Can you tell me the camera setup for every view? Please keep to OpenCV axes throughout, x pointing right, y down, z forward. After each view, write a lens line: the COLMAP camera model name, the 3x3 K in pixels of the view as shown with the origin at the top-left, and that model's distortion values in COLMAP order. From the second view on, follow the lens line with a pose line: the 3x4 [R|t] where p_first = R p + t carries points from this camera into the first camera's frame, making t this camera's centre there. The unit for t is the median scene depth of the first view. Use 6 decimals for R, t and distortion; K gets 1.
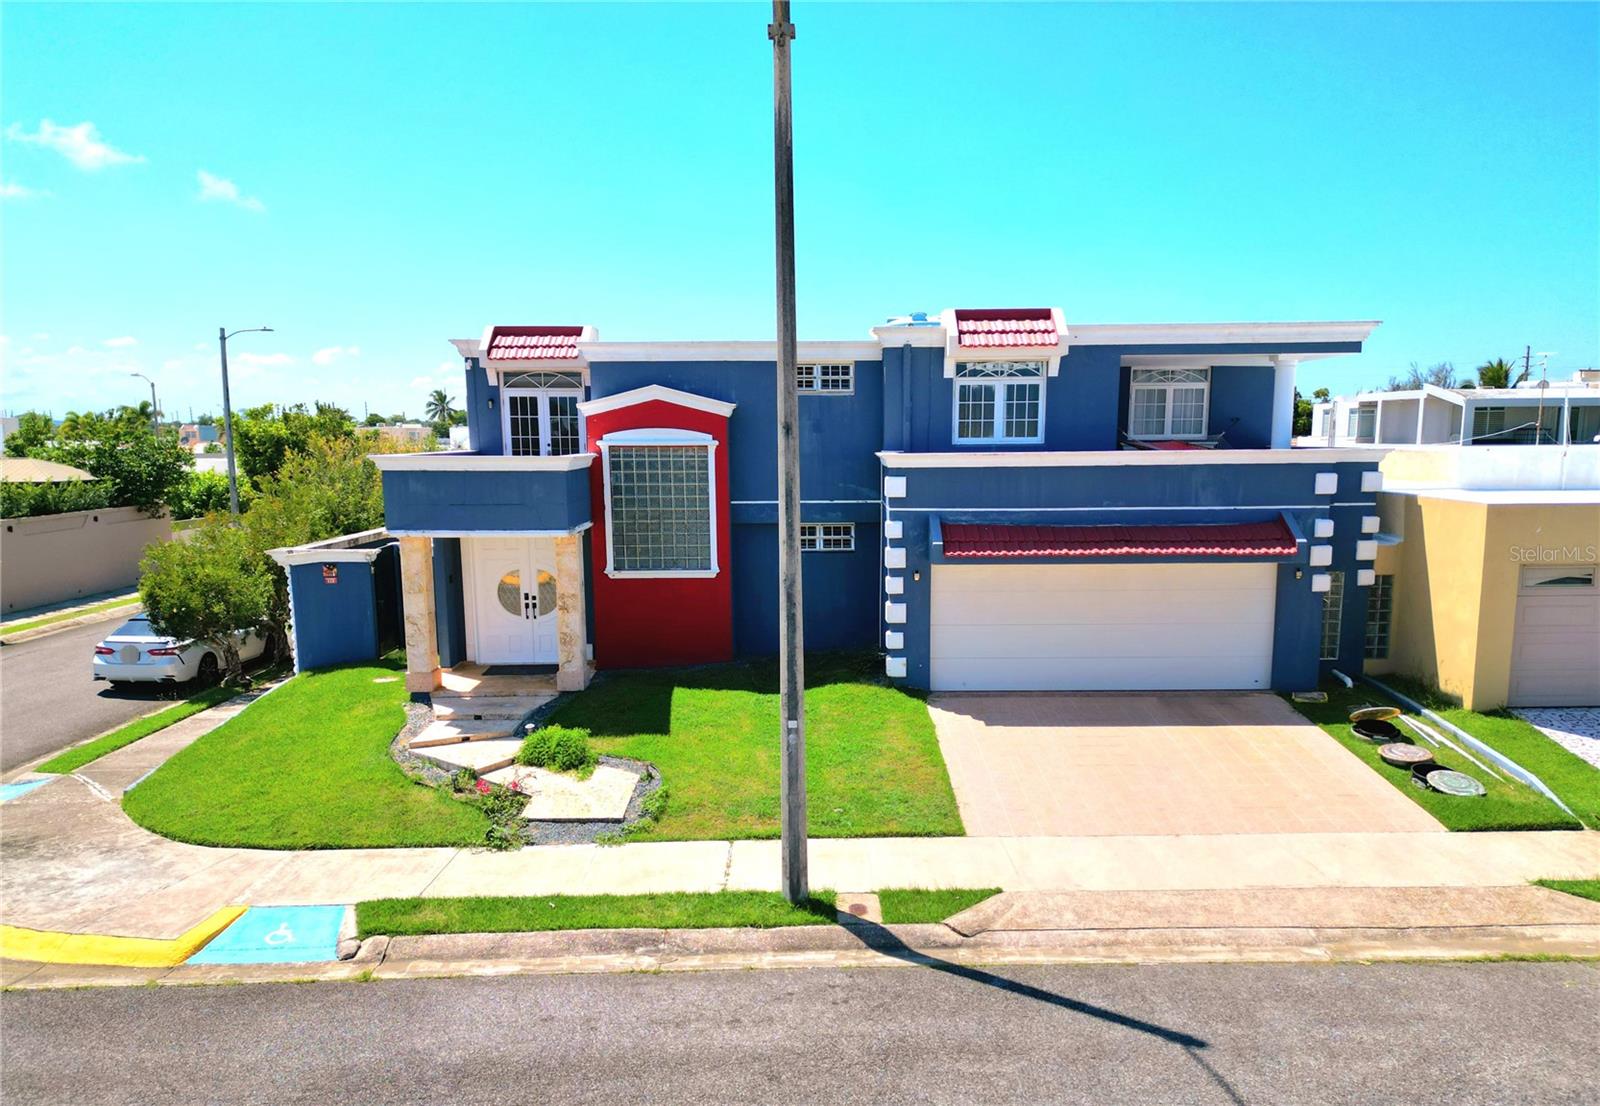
lens RADIAL K [[1141.1, 0, 812.8], [0, 1141.1, 605.1], [0, 0, 1]] dist [0.082915, -0.087903]
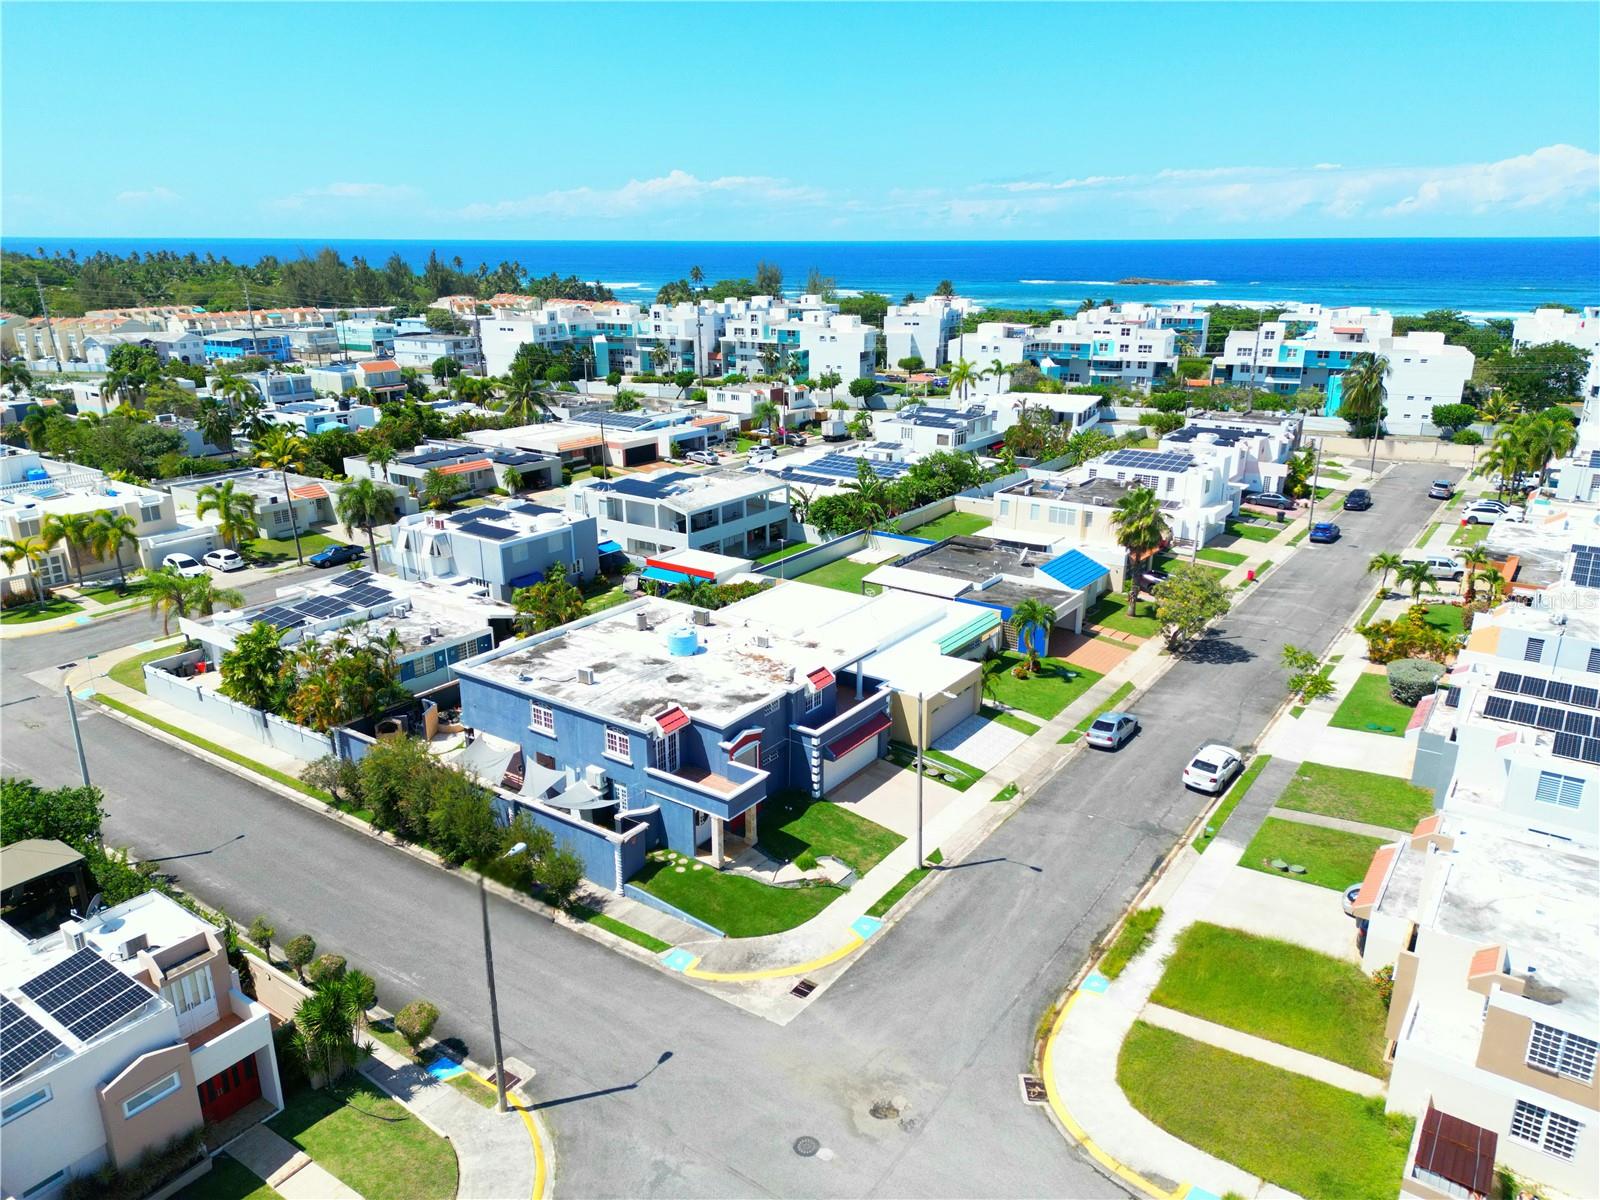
lens RADIAL K [[1117.4, 0, 800.0], [0, 1117.4, 600.0], [0, 0, 1]] dist [0.084822, -0.089926]
pose [[0.589049, -0.243576, 0.770514, -2.190223], [0.118536, 0.969222, 0.215772, -1.129183], [-0.799356, -0.035767, 0.599792, -0.780369]]
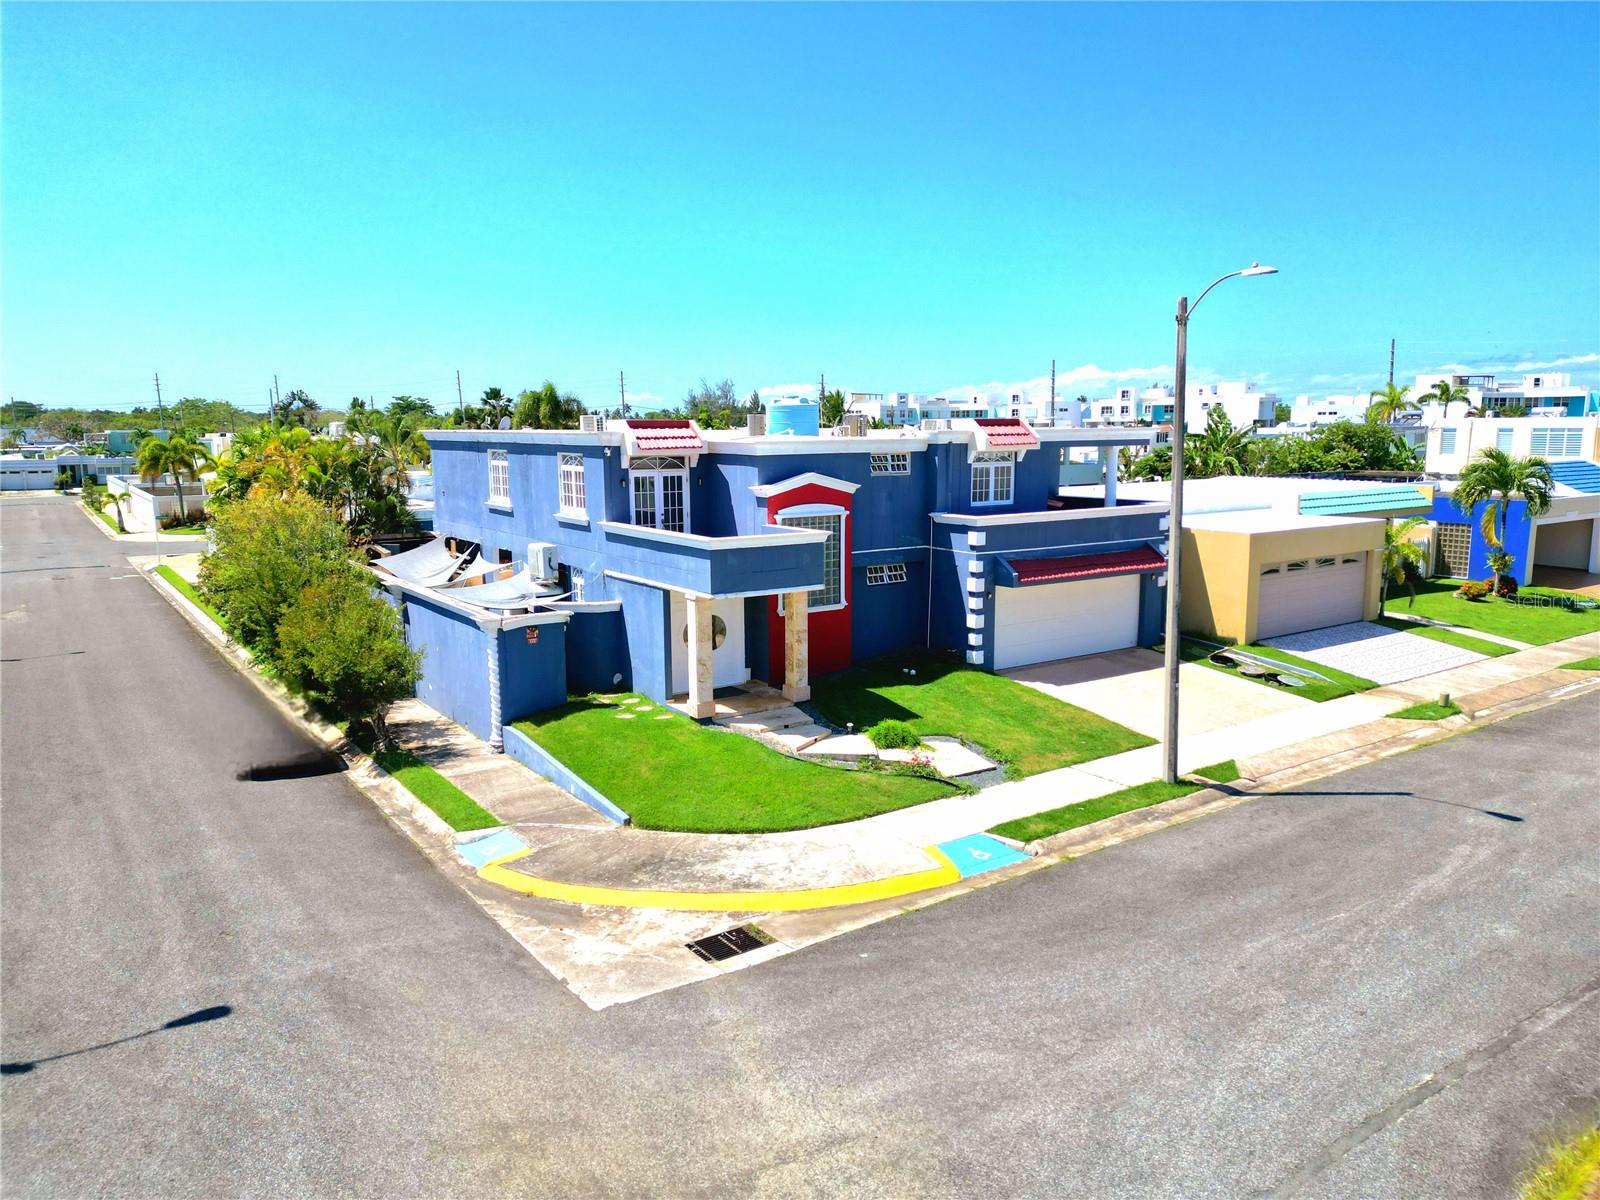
lens RADIAL K [[1117.4, 0, 800.0], [0, 1117.4, 600.0], [0, 0, 1]] dist [0.084822, -0.089926]
pose [[0.830014, -0.083384, 0.551474, -0.933365], [0.083767, 0.996183, 0.024549, -0.077457], [-0.551416, 0.025819, 0.833831, -0.104637]]
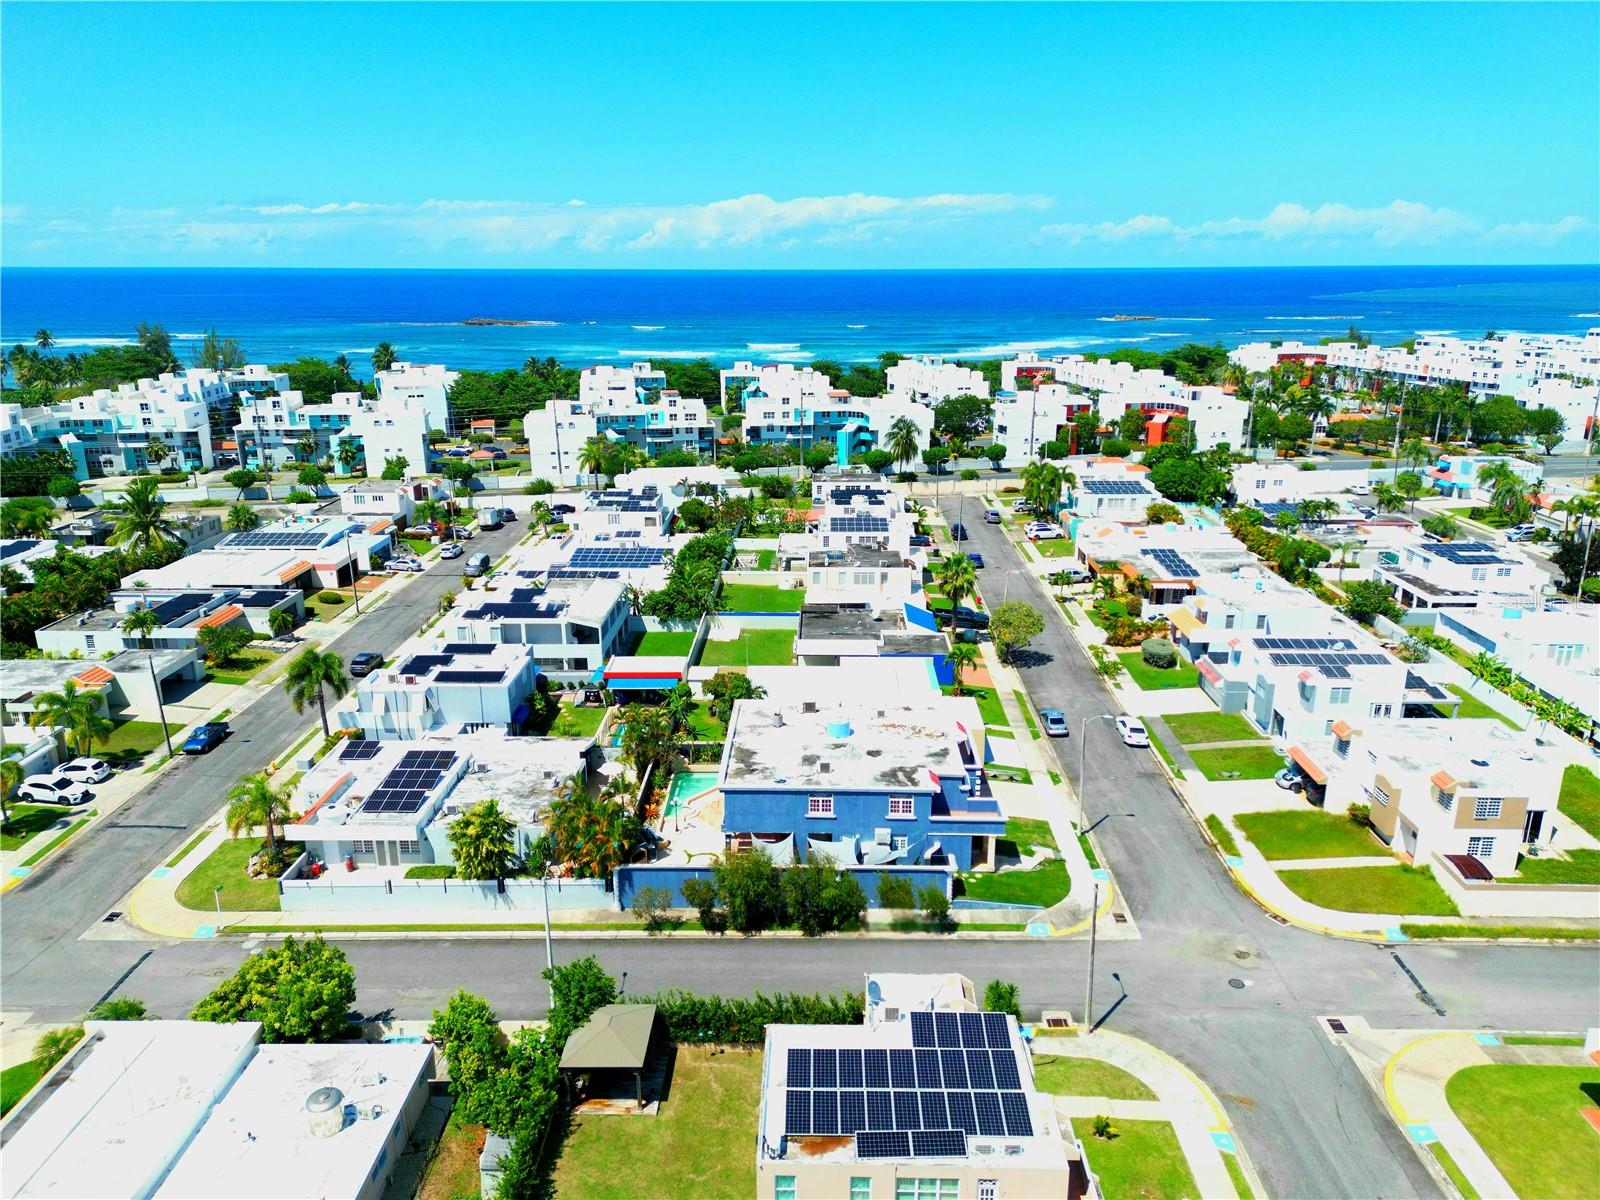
lens RADIAL K [[1117.2, 0, 800.0], [0, 1117.2, 600.0], [0, 0, 1]] dist [0.137977, -0.183271]
pose [[0.031256, -0.280717, 0.959282, -3.913821], [0.151586, 0.949980, 0.273056, -2.015951], [-0.987950, 0.136879, 0.072245, 1.256693]]
